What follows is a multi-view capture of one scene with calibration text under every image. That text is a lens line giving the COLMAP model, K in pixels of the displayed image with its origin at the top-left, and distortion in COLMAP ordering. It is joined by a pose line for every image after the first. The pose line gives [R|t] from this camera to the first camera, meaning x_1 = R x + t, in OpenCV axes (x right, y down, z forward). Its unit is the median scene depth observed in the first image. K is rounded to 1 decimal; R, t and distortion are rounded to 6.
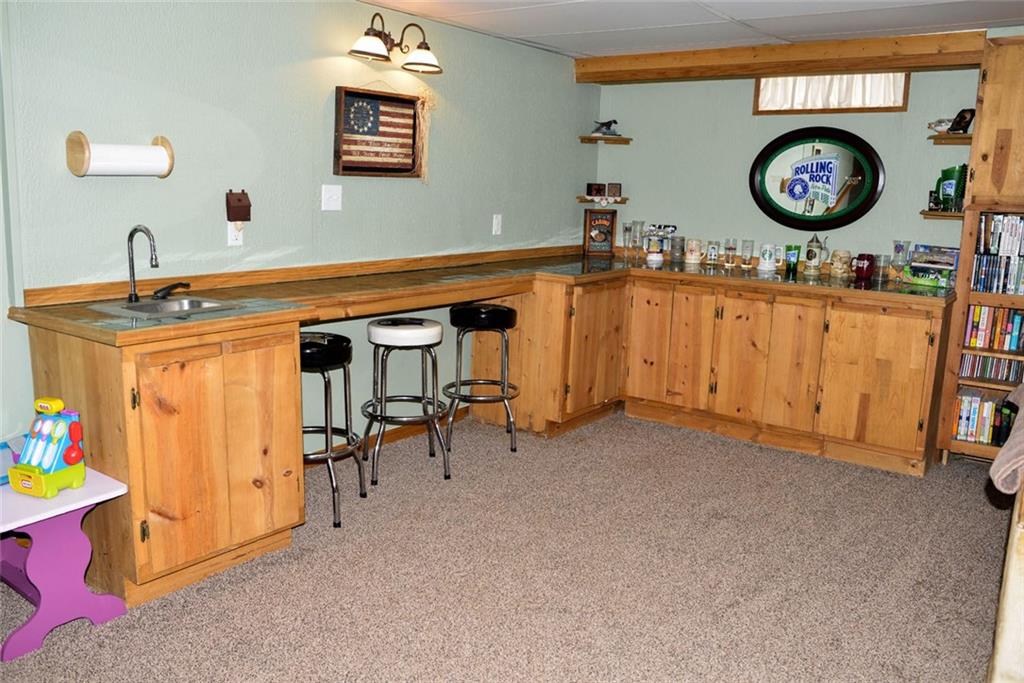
lens RADIAL K [[808.8, 0, 512.0], [0, 808.8, 341.5], [0, 0, 1]] dist [-0.069716, 0.063111]
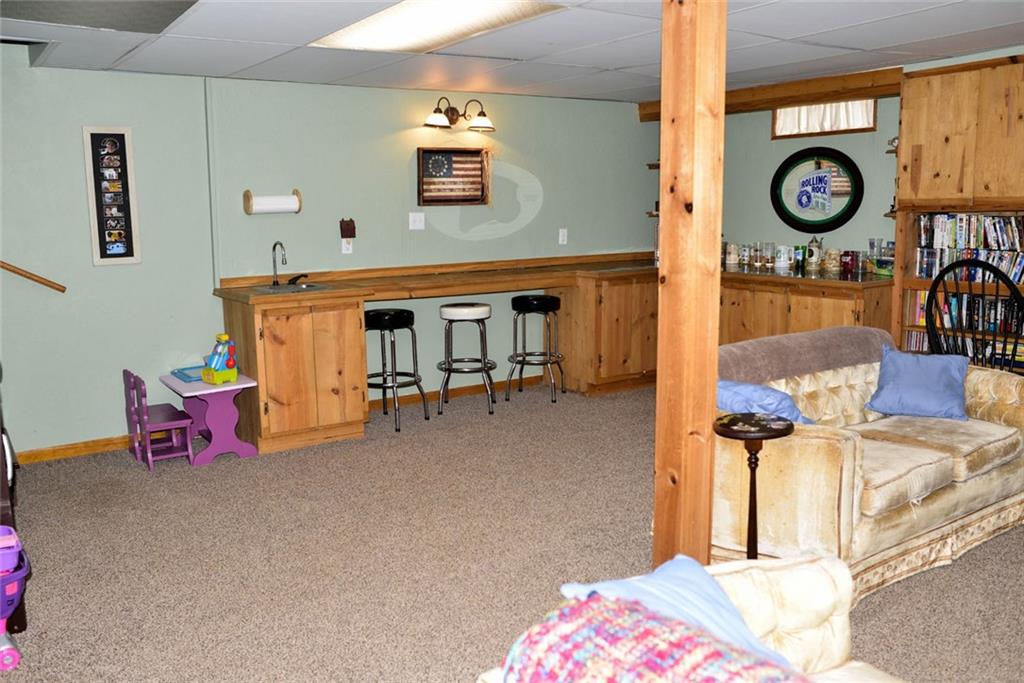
lens RADIAL K [[828.5, 0, 507.2], [0, 828.5, 340.3], [0, 0, 1]] dist [-0.075732, 0.069943]
pose [[0.945464, 0.008578, -0.325613, 0.419522], [-0.017901, 0.999511, -0.025646, 0.076014], [0.325234, 0.030076, 0.945155, -0.376026]]
